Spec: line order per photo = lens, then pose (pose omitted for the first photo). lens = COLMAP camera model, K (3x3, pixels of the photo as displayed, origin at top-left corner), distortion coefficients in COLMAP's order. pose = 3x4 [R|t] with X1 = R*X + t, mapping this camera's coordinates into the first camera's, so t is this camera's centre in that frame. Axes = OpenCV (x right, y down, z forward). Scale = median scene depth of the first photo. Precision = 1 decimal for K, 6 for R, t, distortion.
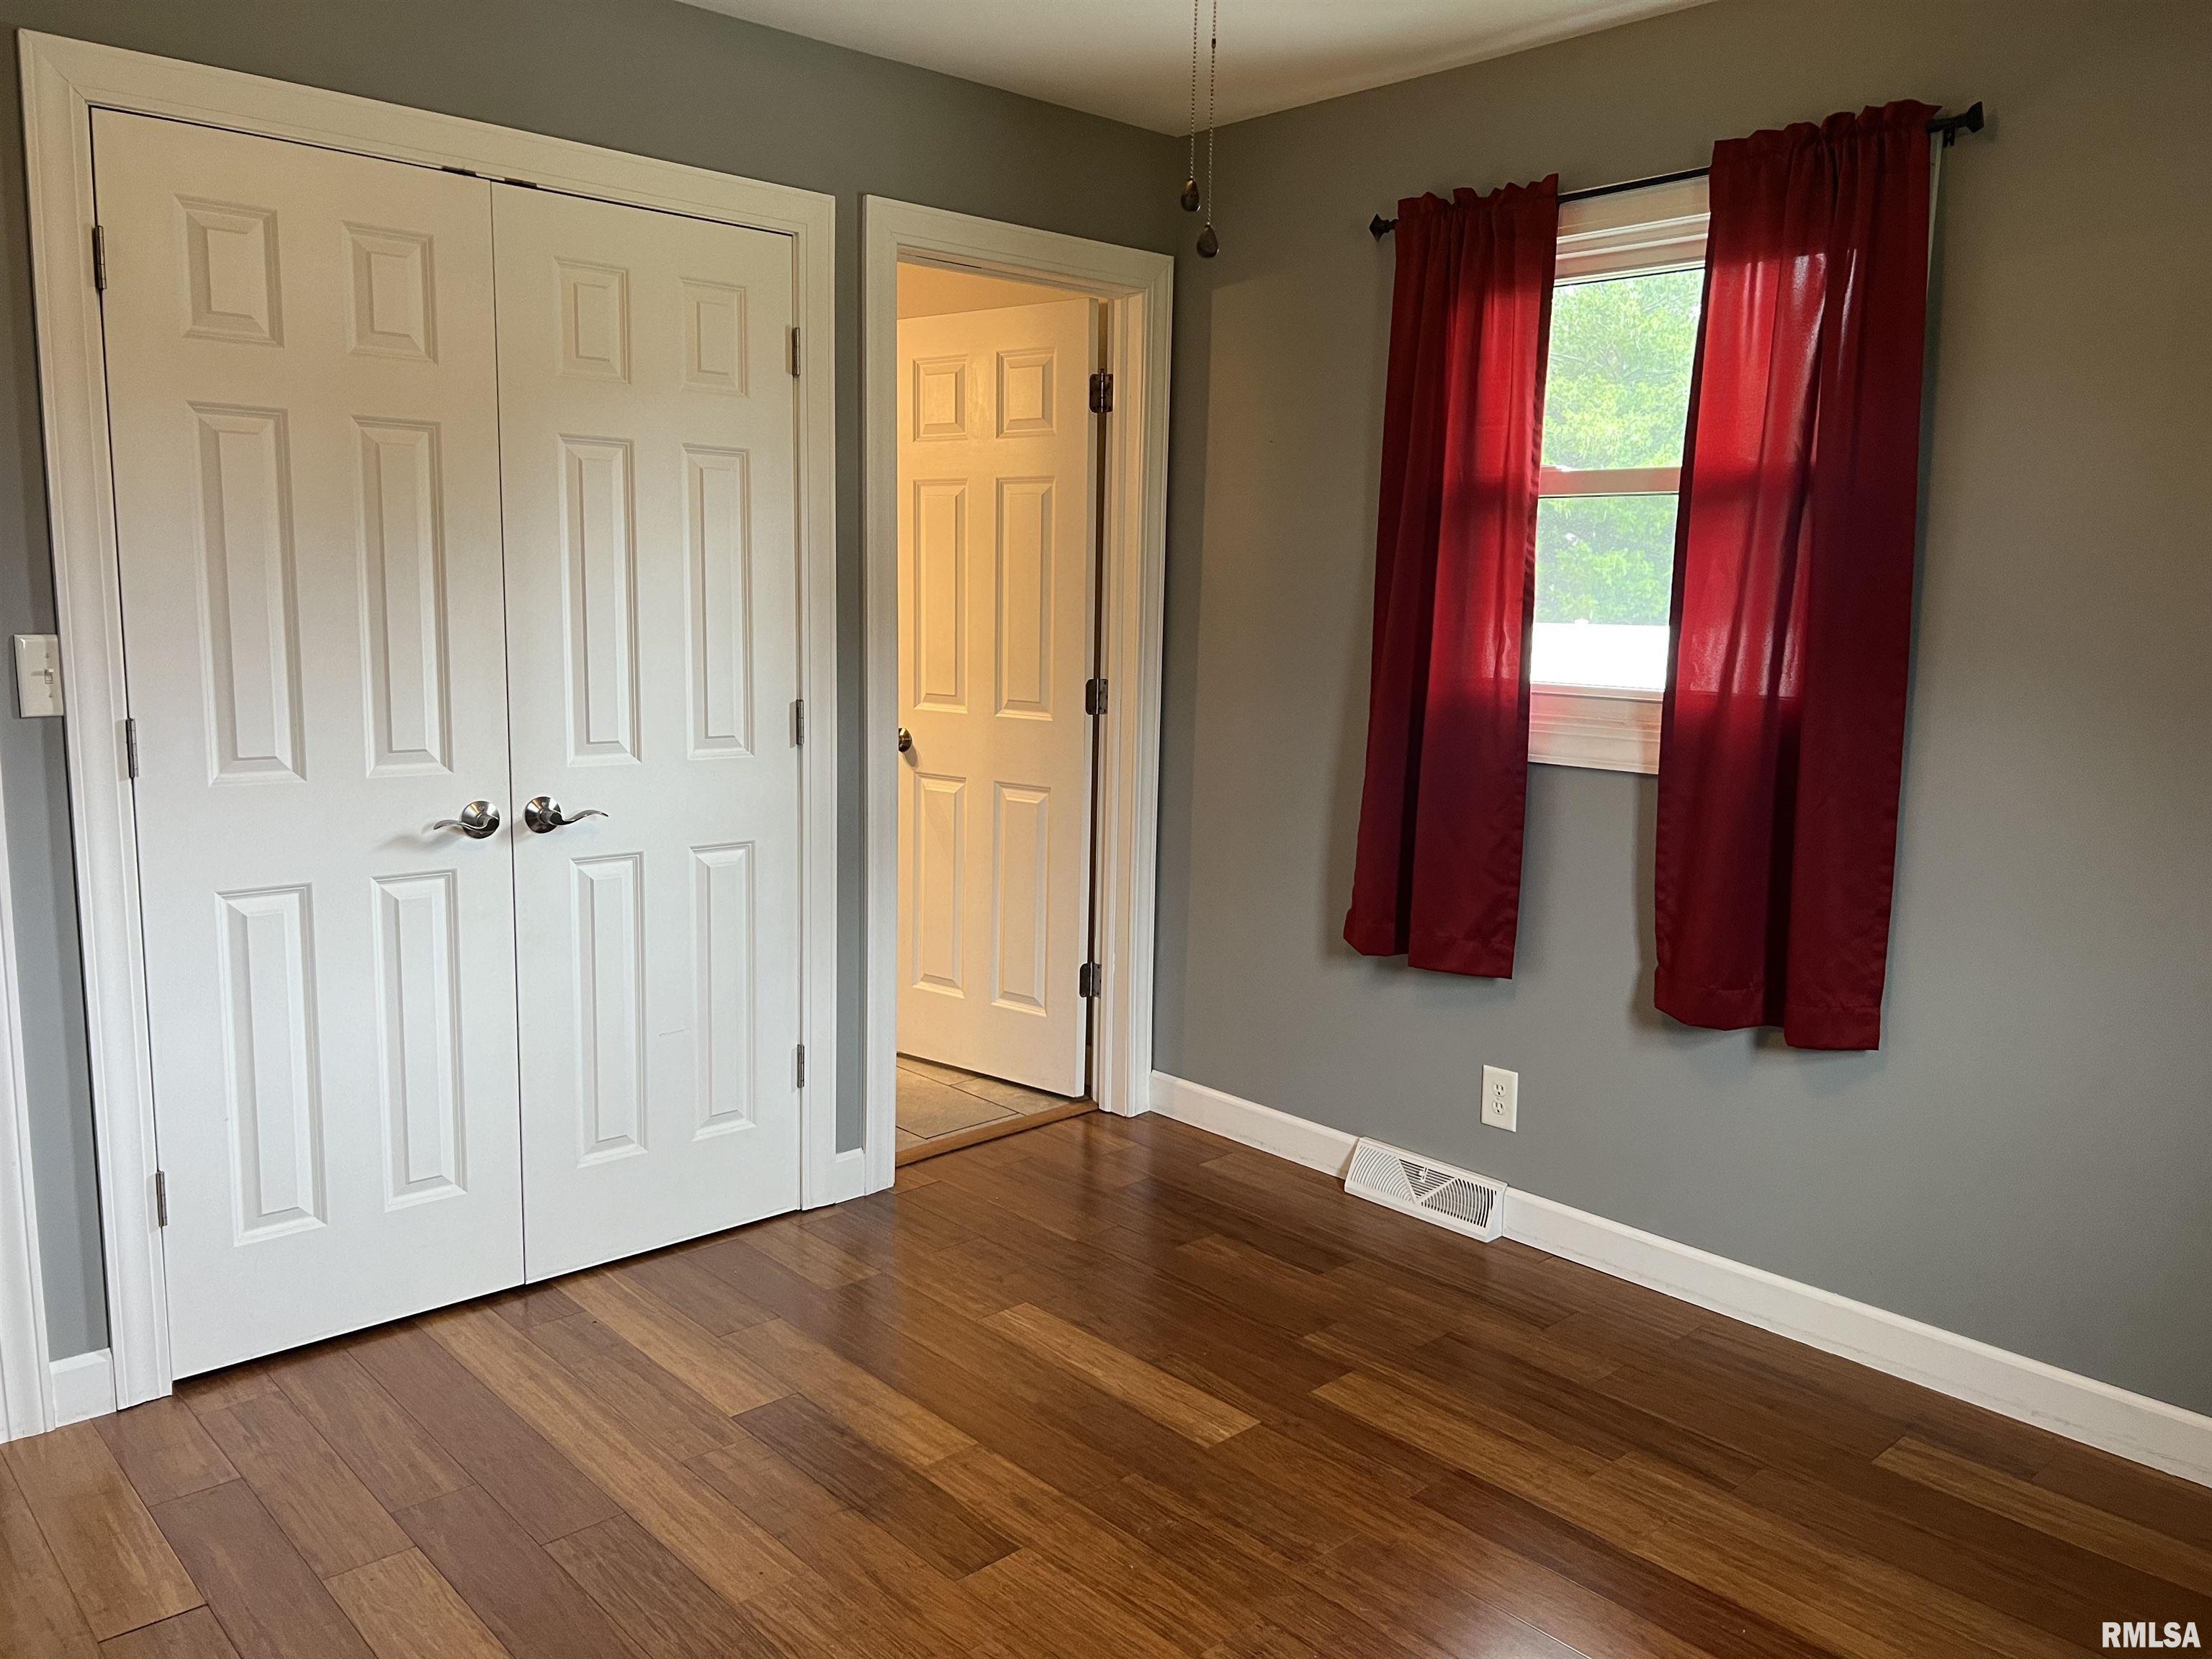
lens RADIAL K [[1673.6, 0, 1132.8], [0, 1673.6, 834.0], [0, 0, 1]] dist [0.062077, -0.068644]
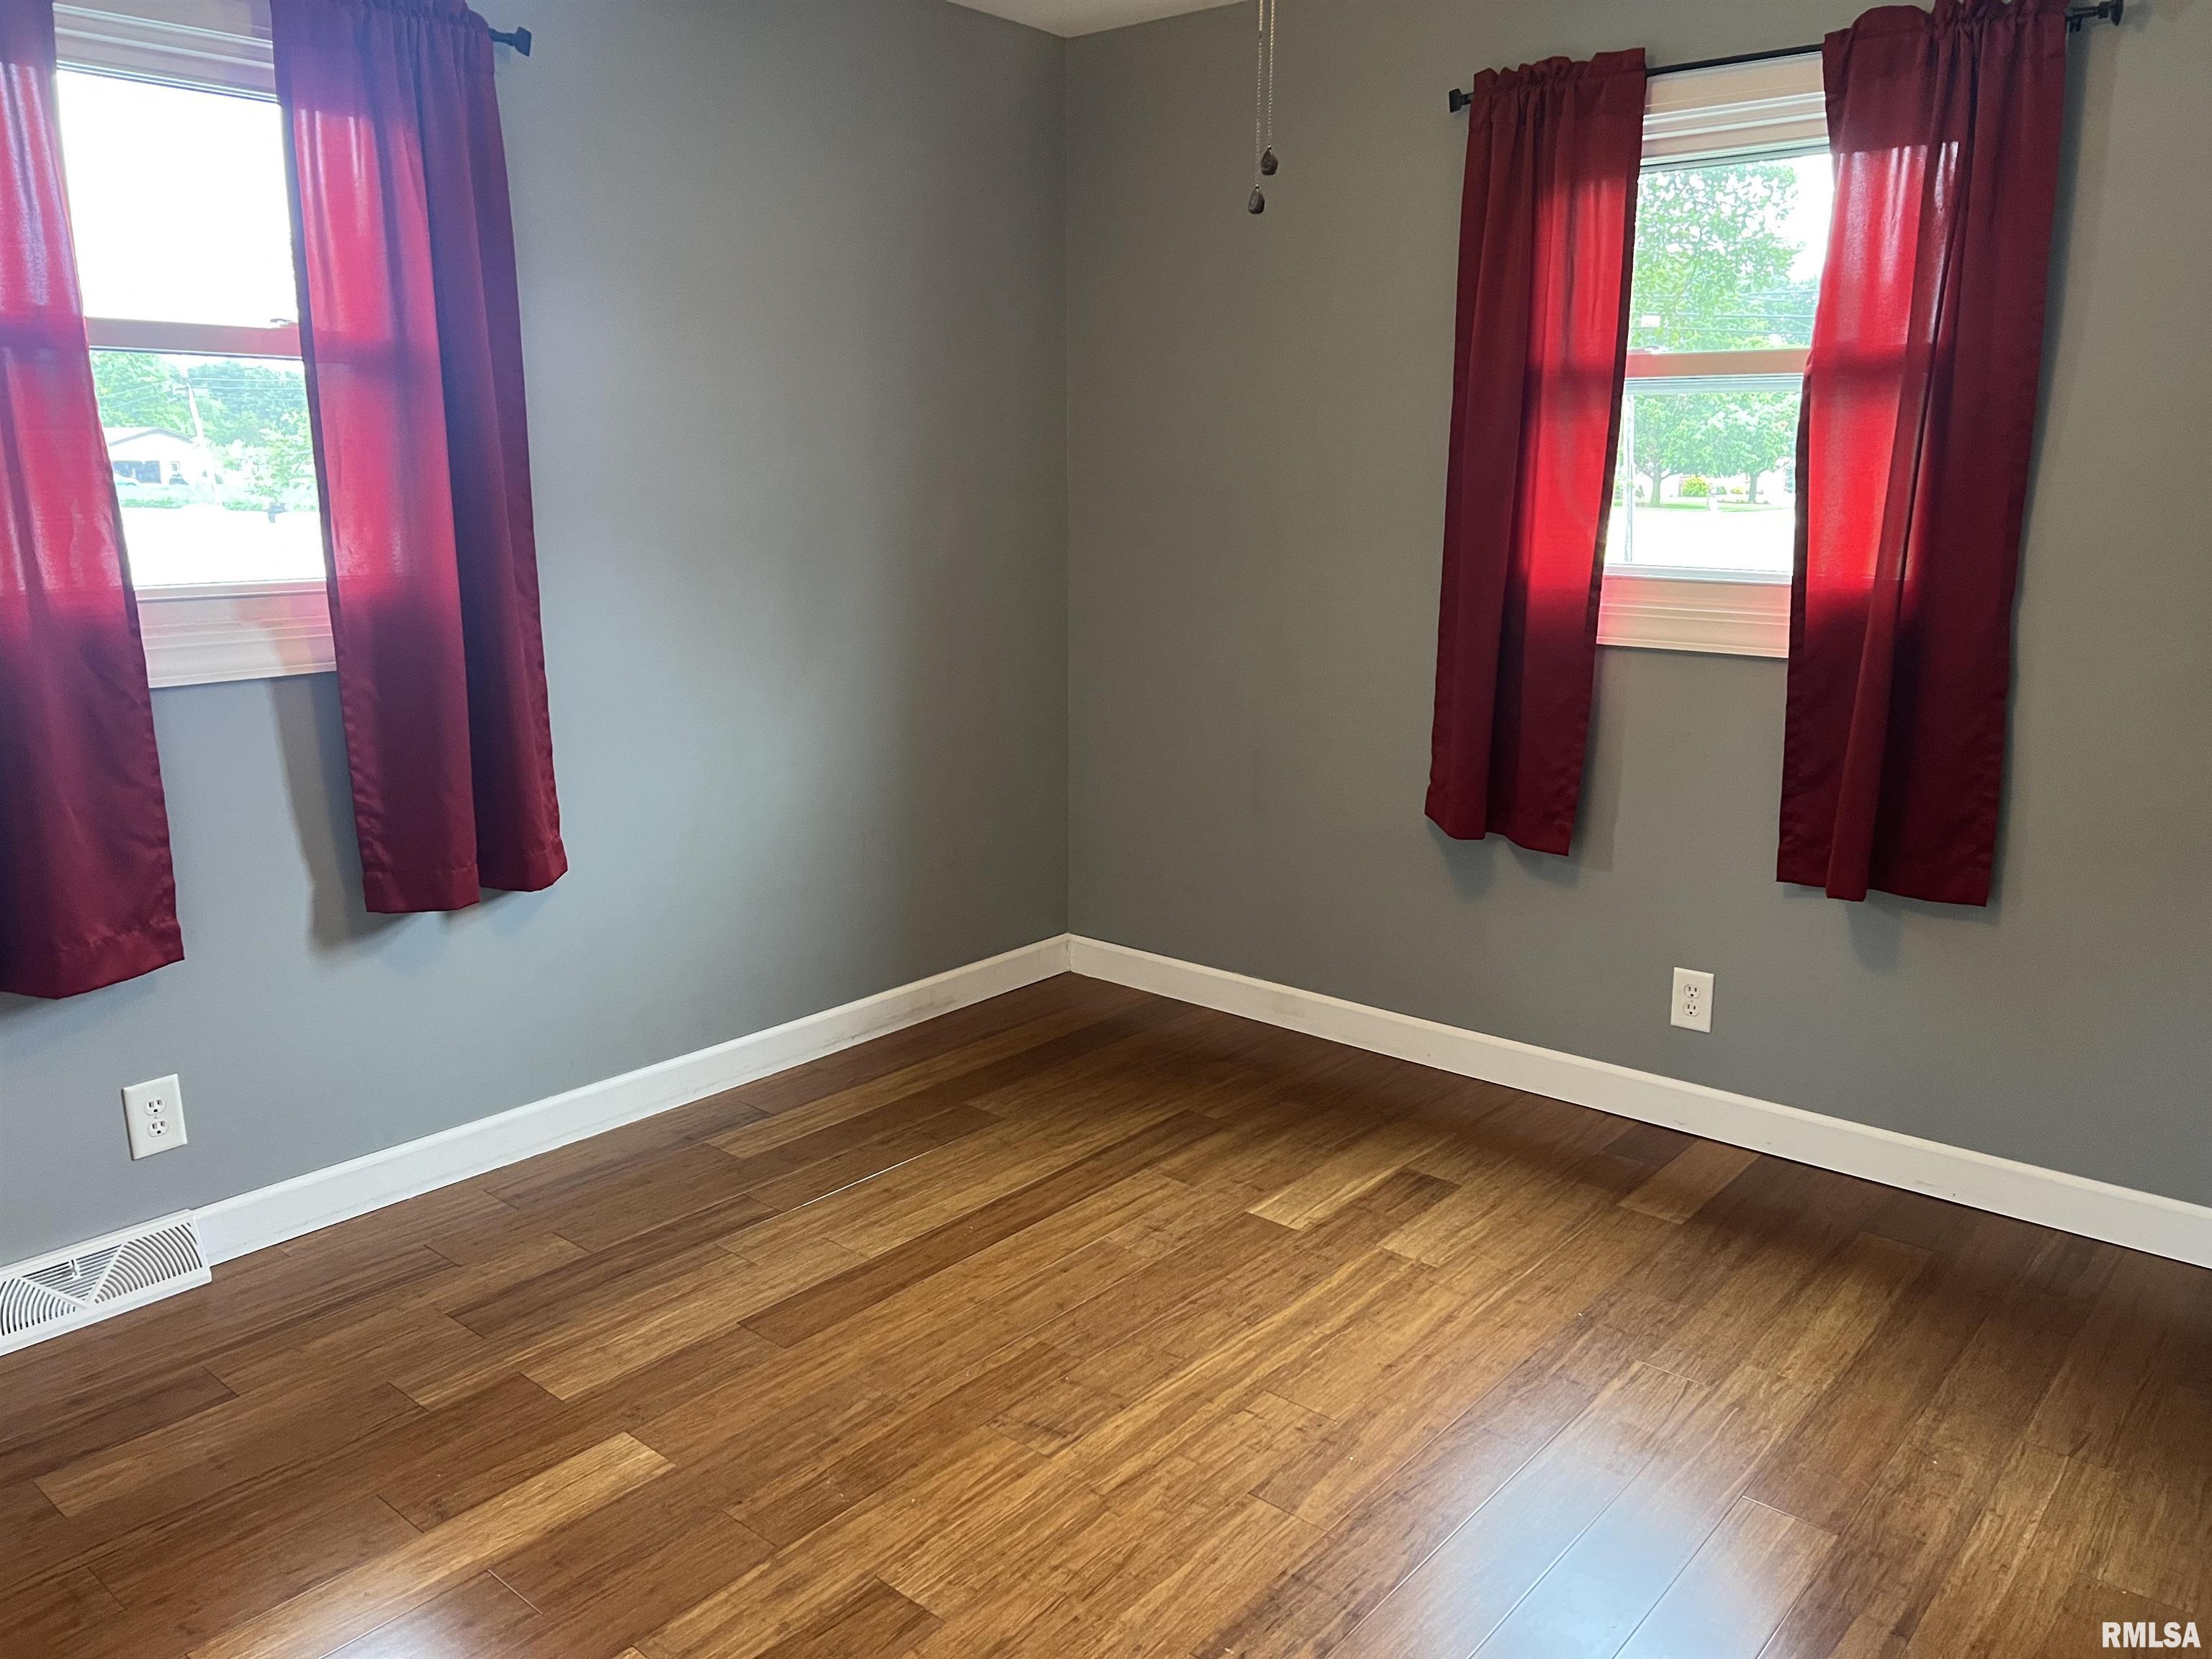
lens RADIAL K [[1674.7, 0, 1106.0], [0, 1674.7, 829.5], [0, 0, 1]] dist [0.049077, -0.056954]
pose [[-0.121070, -0.239237, 0.963383, -0.694852], [0.136011, 0.957371, 0.254837, -0.139493], [-0.983282, 0.161884, -0.083370, 0.729320]]
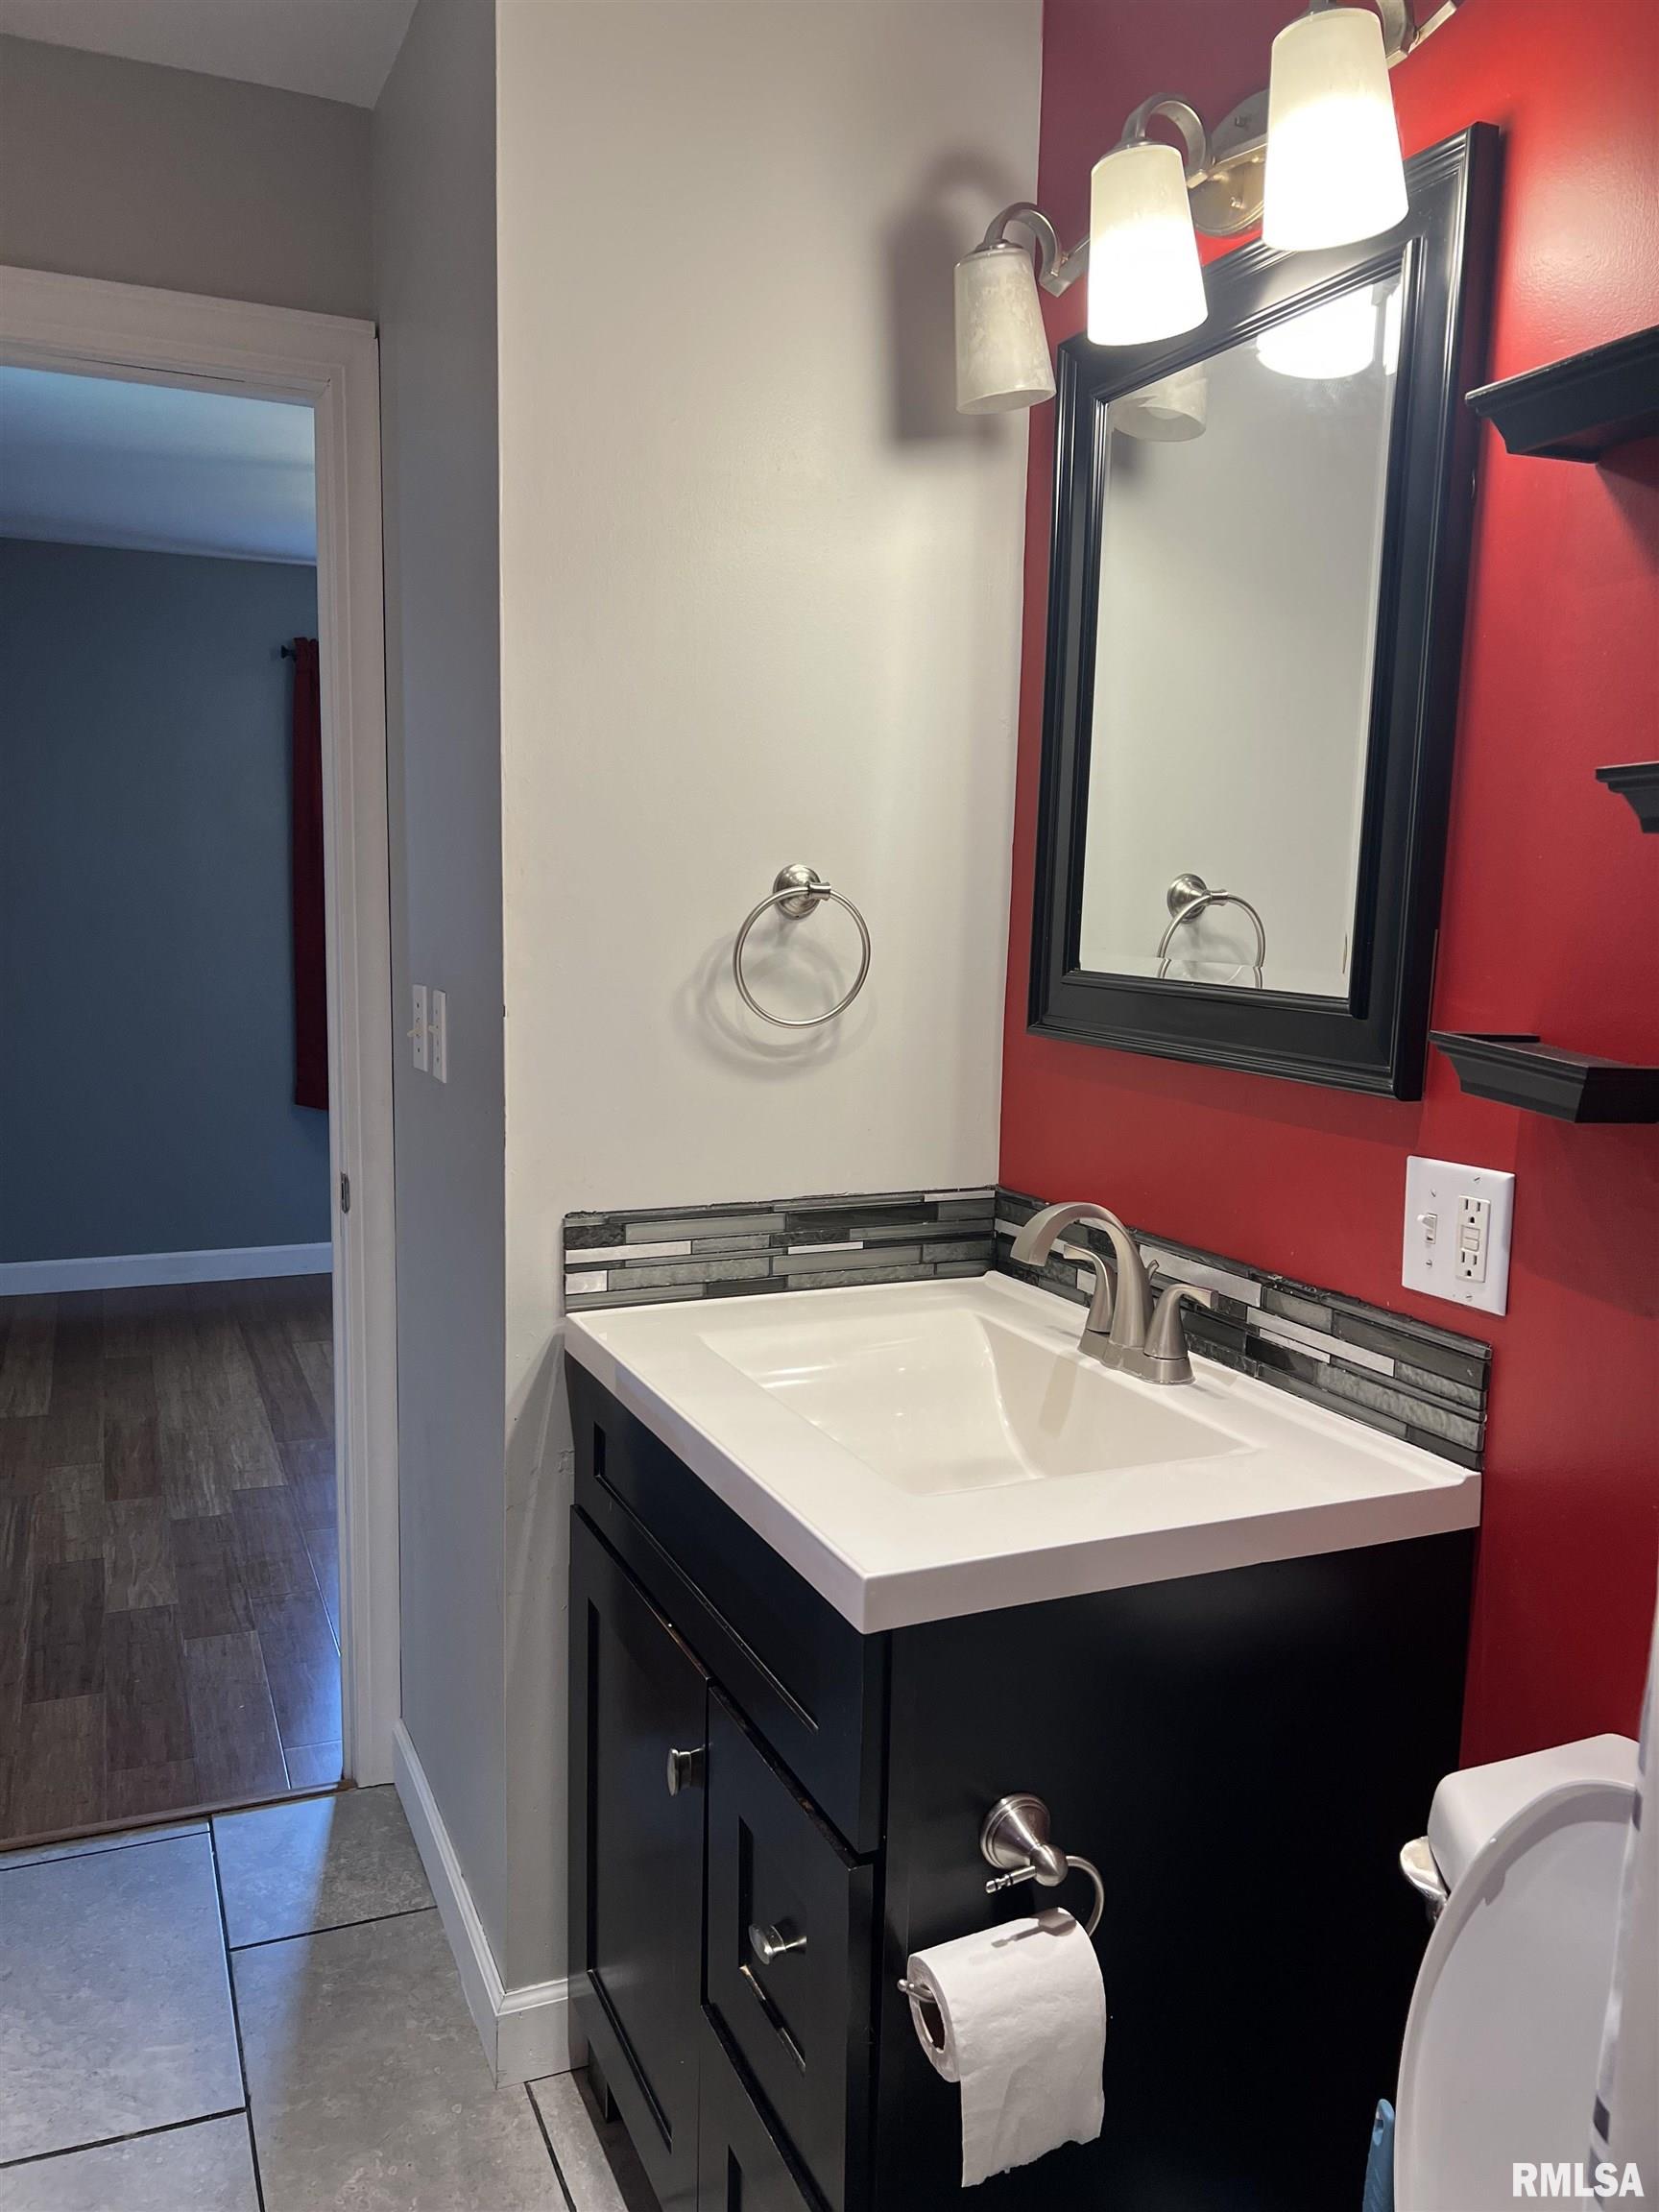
lens RADIAL K [[1673.6, 0, 829.5], [0, 1673.6, 1106.0], [0, 0, 1]] dist [0.062077, -0.068644]
pose [[-0.941999, -0.081050, 0.325681, -0.699216], [0.010361, 0.962916, 0.269603, -0.308611], [-0.335455, 0.257340, -0.906226, 1.951008]]
